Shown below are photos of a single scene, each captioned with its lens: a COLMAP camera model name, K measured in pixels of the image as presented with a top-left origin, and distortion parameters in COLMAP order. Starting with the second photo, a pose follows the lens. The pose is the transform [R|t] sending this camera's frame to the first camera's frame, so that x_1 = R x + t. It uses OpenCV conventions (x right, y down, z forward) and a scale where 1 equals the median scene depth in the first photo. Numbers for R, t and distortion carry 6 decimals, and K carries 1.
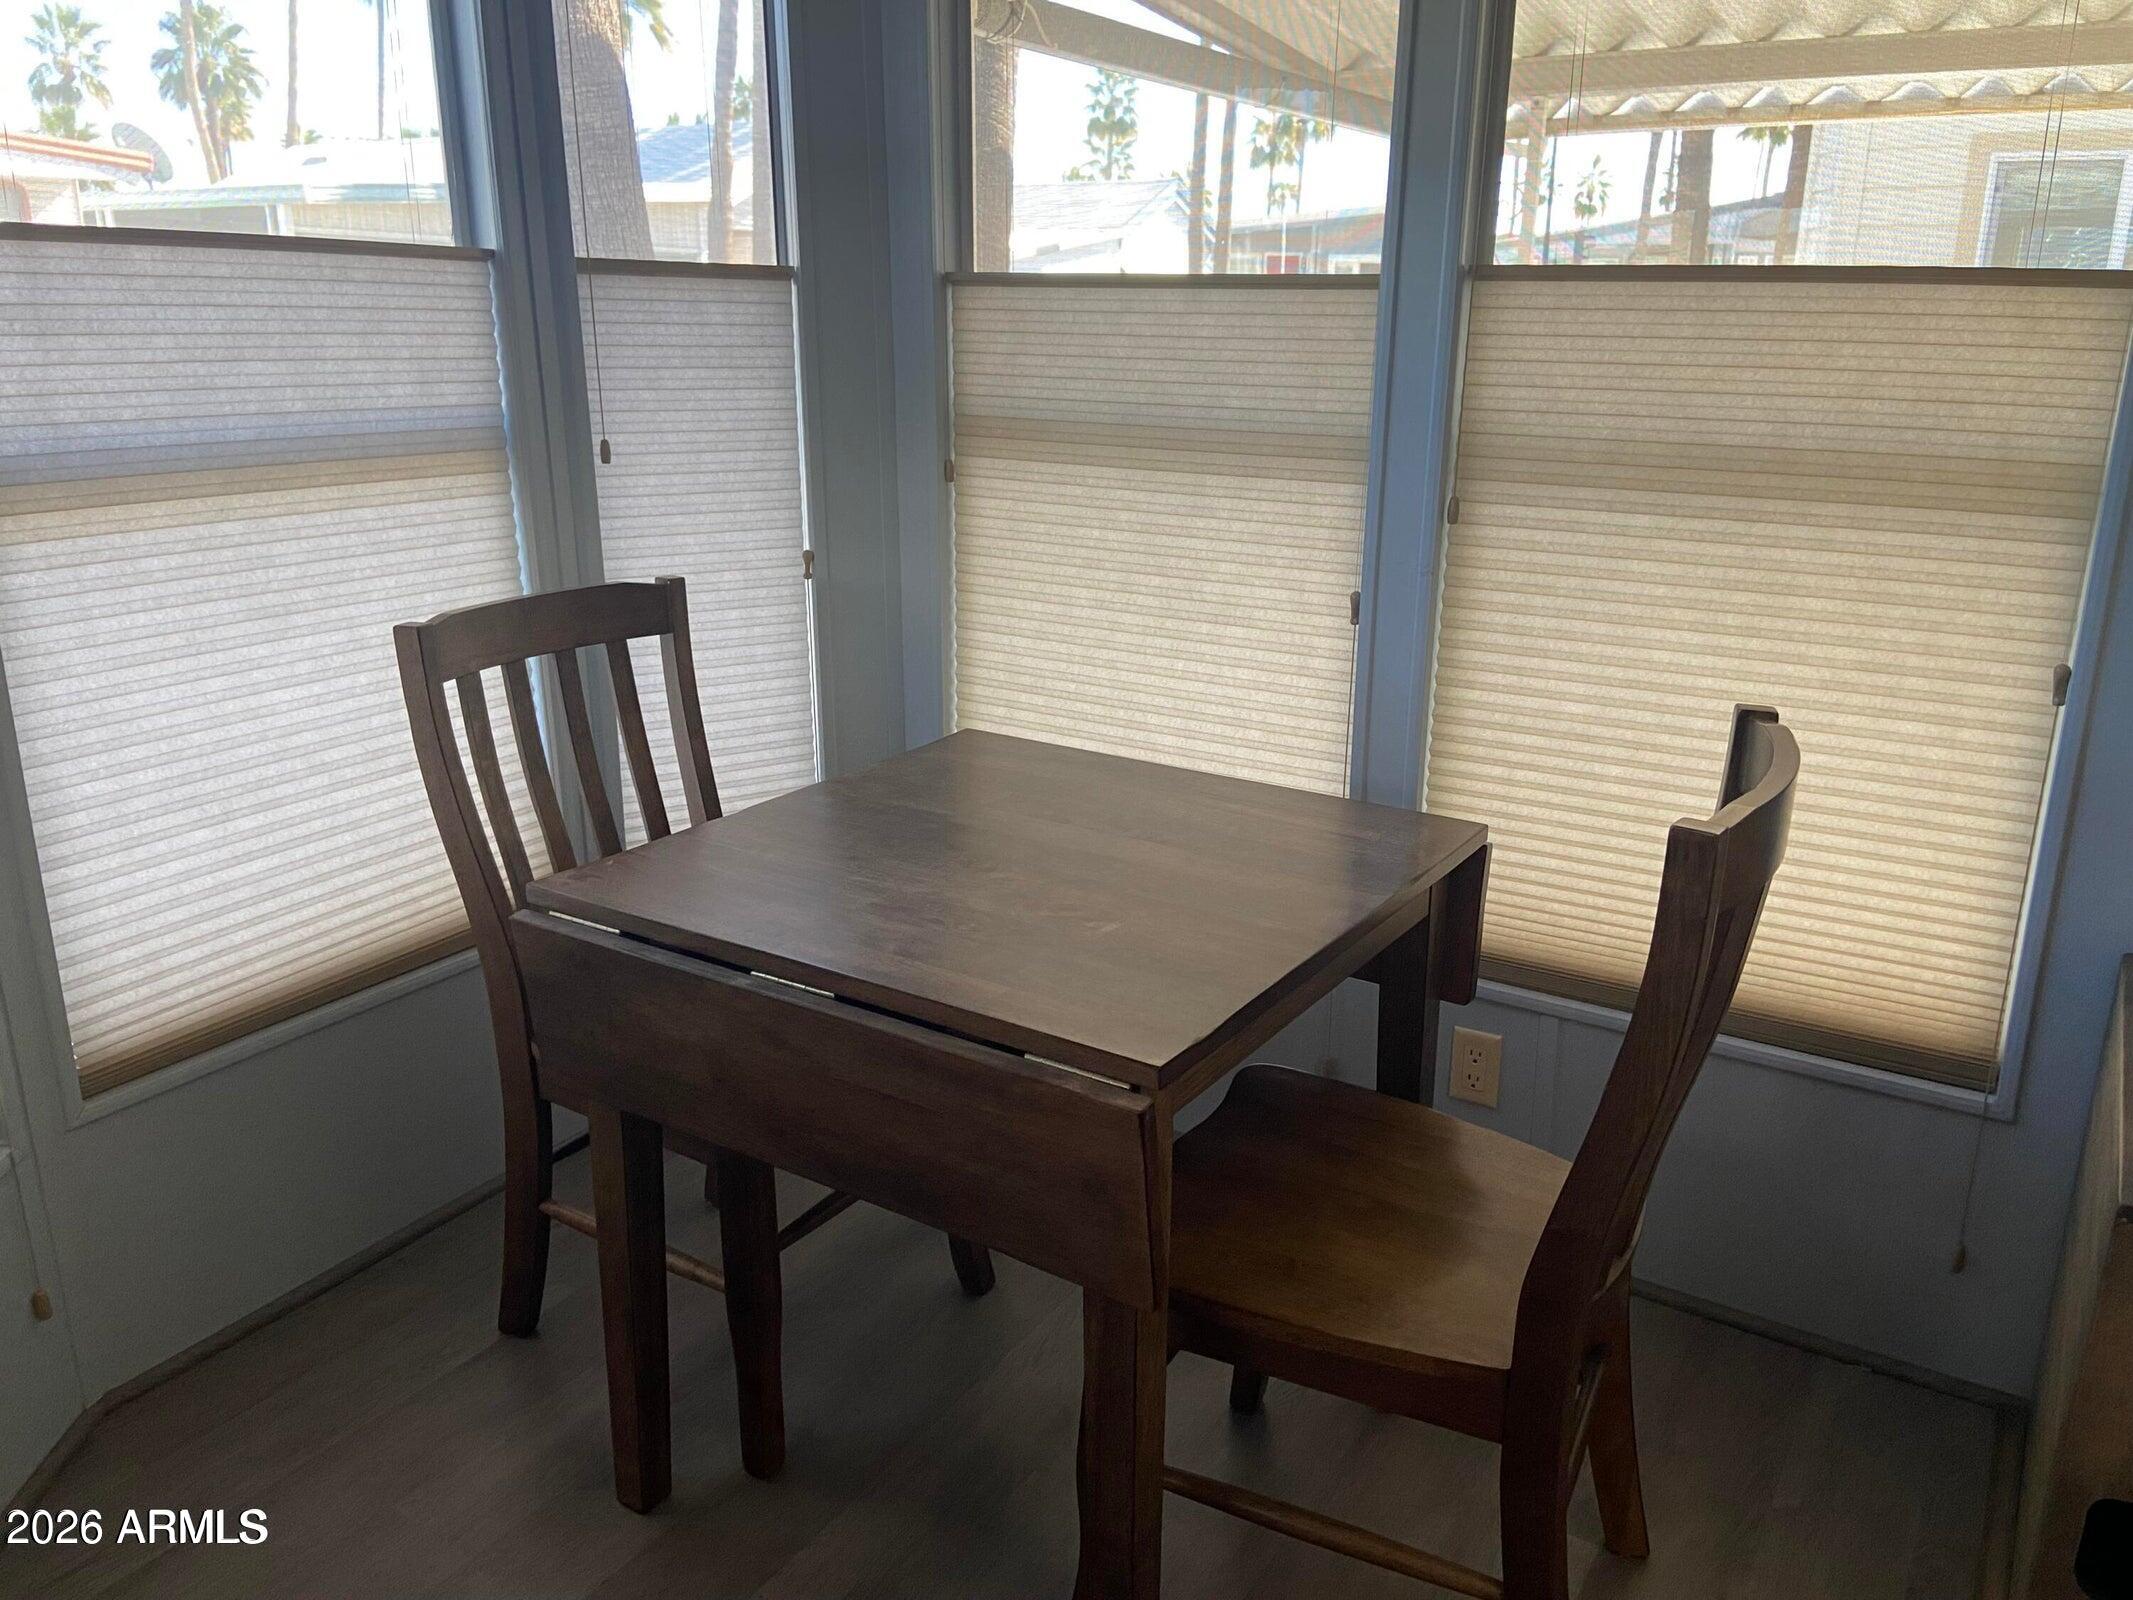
lens RADIAL K [[1605.3, 0, 1066.5], [0, 1605.3, 800.0], [0, 0, 1]] dist [0.111728, -0.150042]
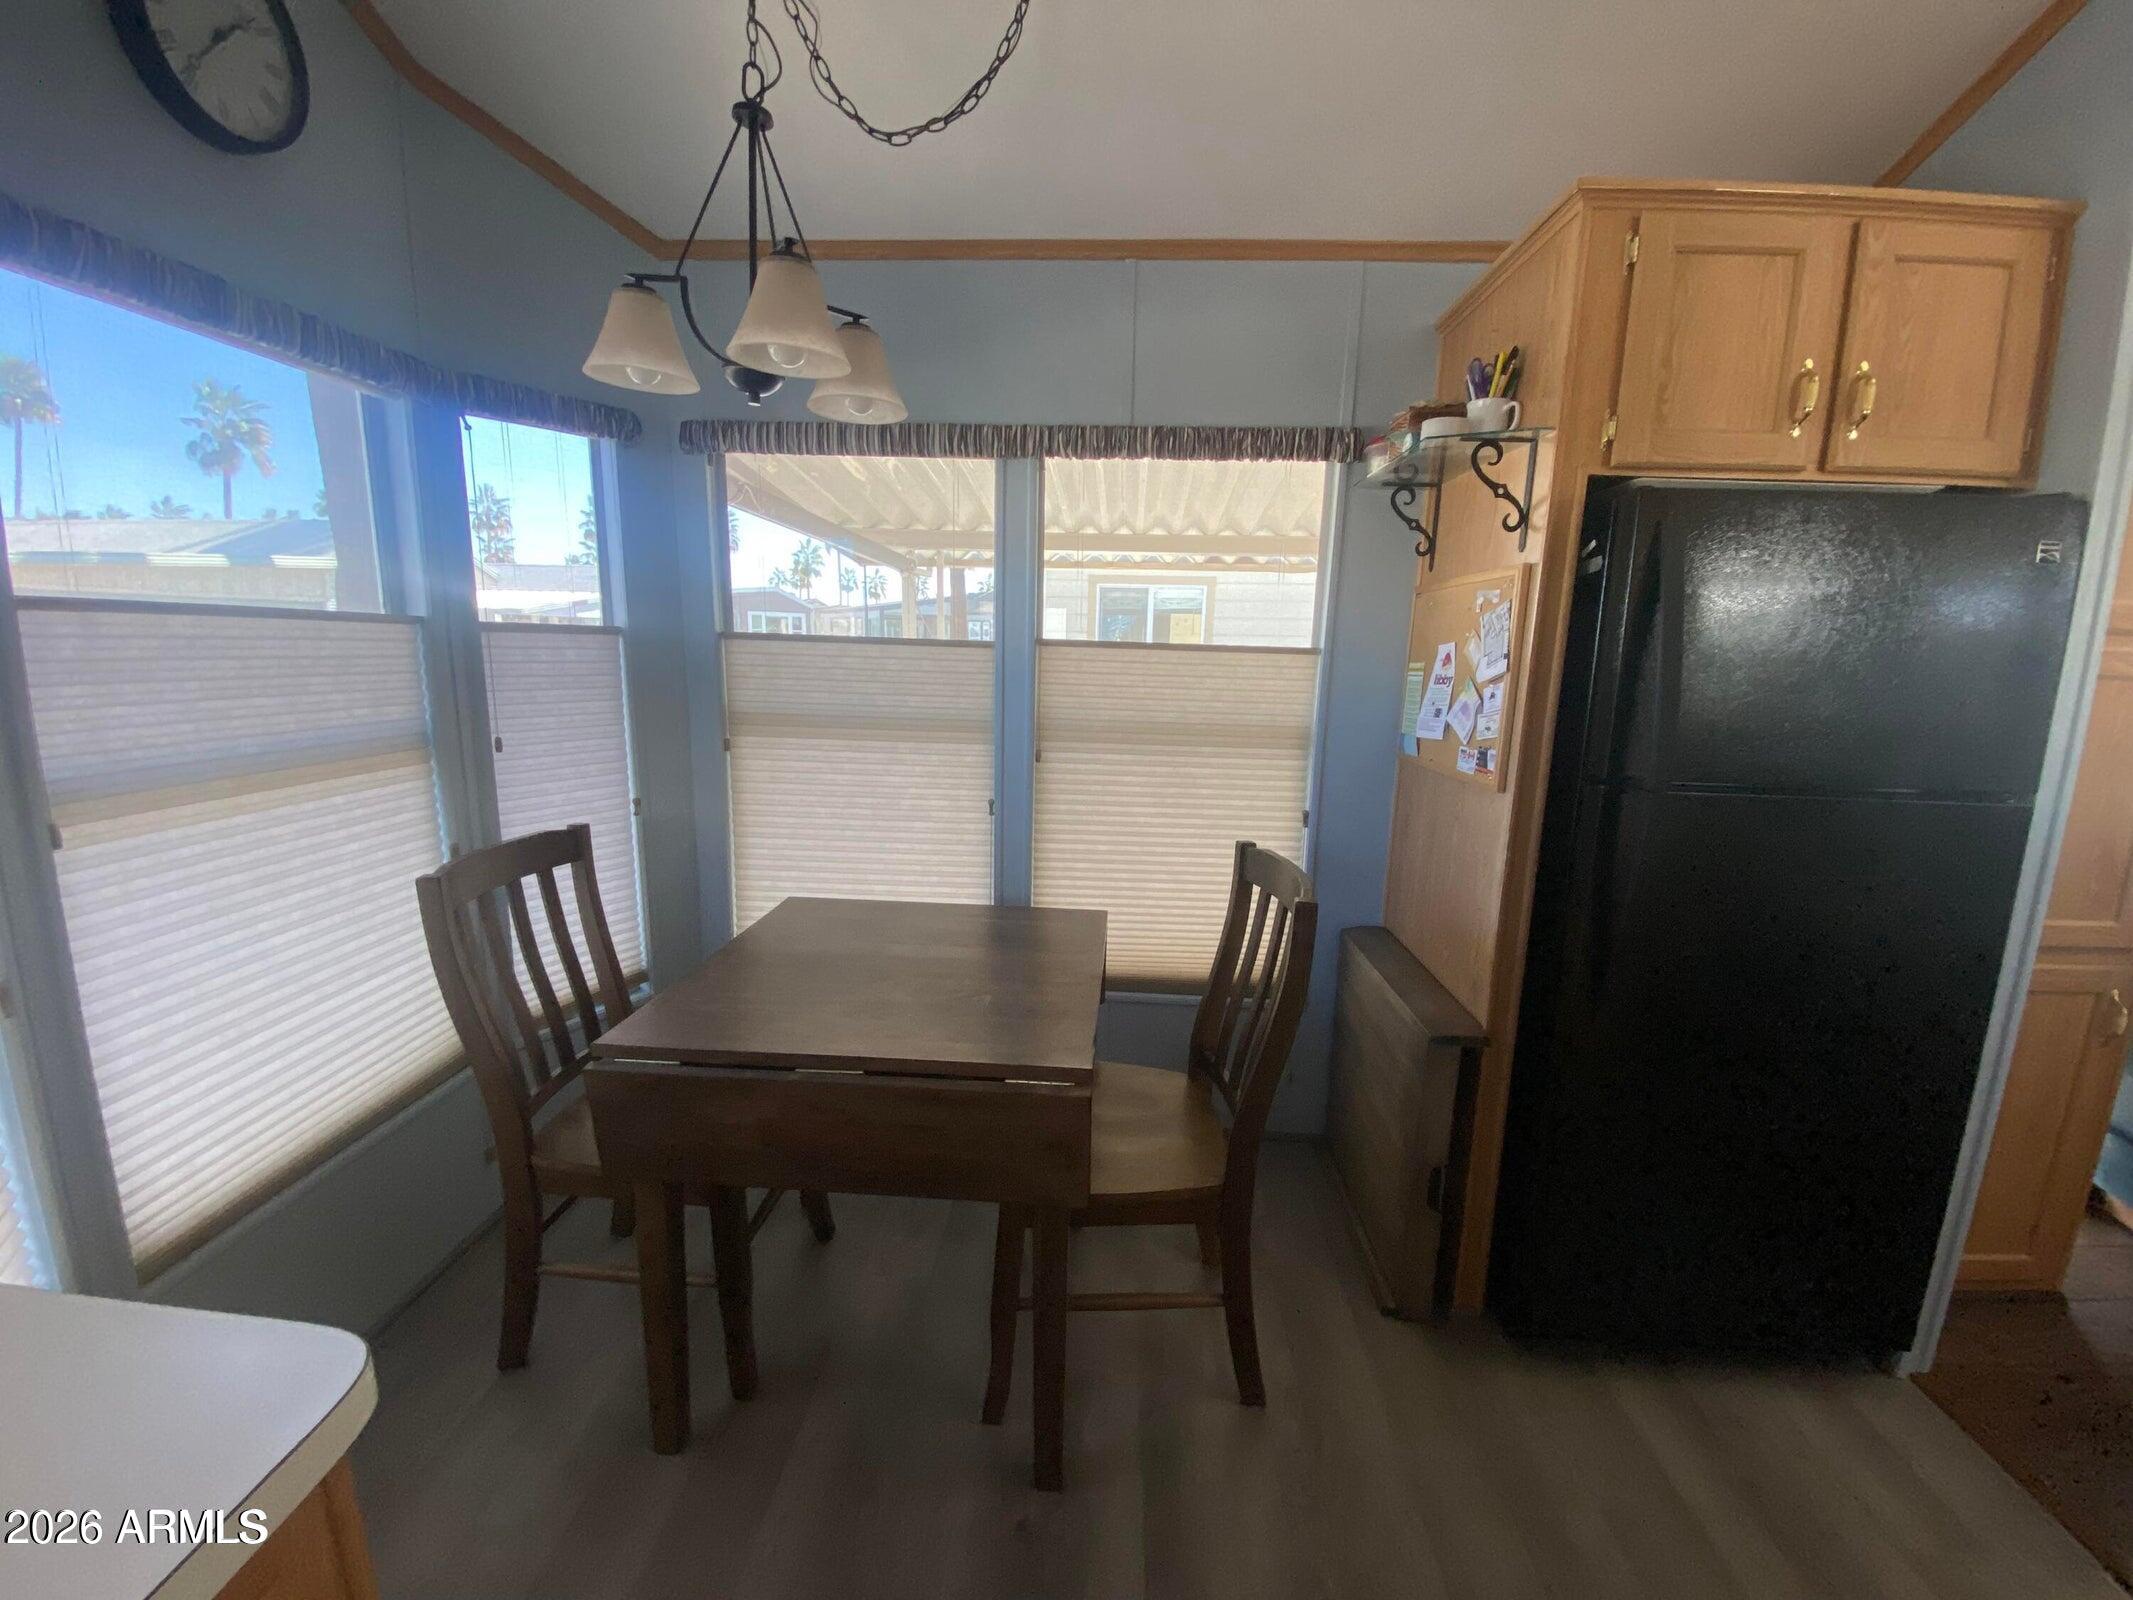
lens RADIAL K [[856.7, 0, 1066.5], [0, 856.7, 800.0], [0, 0, 1]] dist [-0.001199, -0.014990]
pose [[0.866289, -0.076613, 0.493634, -0.254605], [0.129785, 0.988754, -0.074306, -0.041440], [-0.482390, 0.128437, 0.866490, 0.074032]]
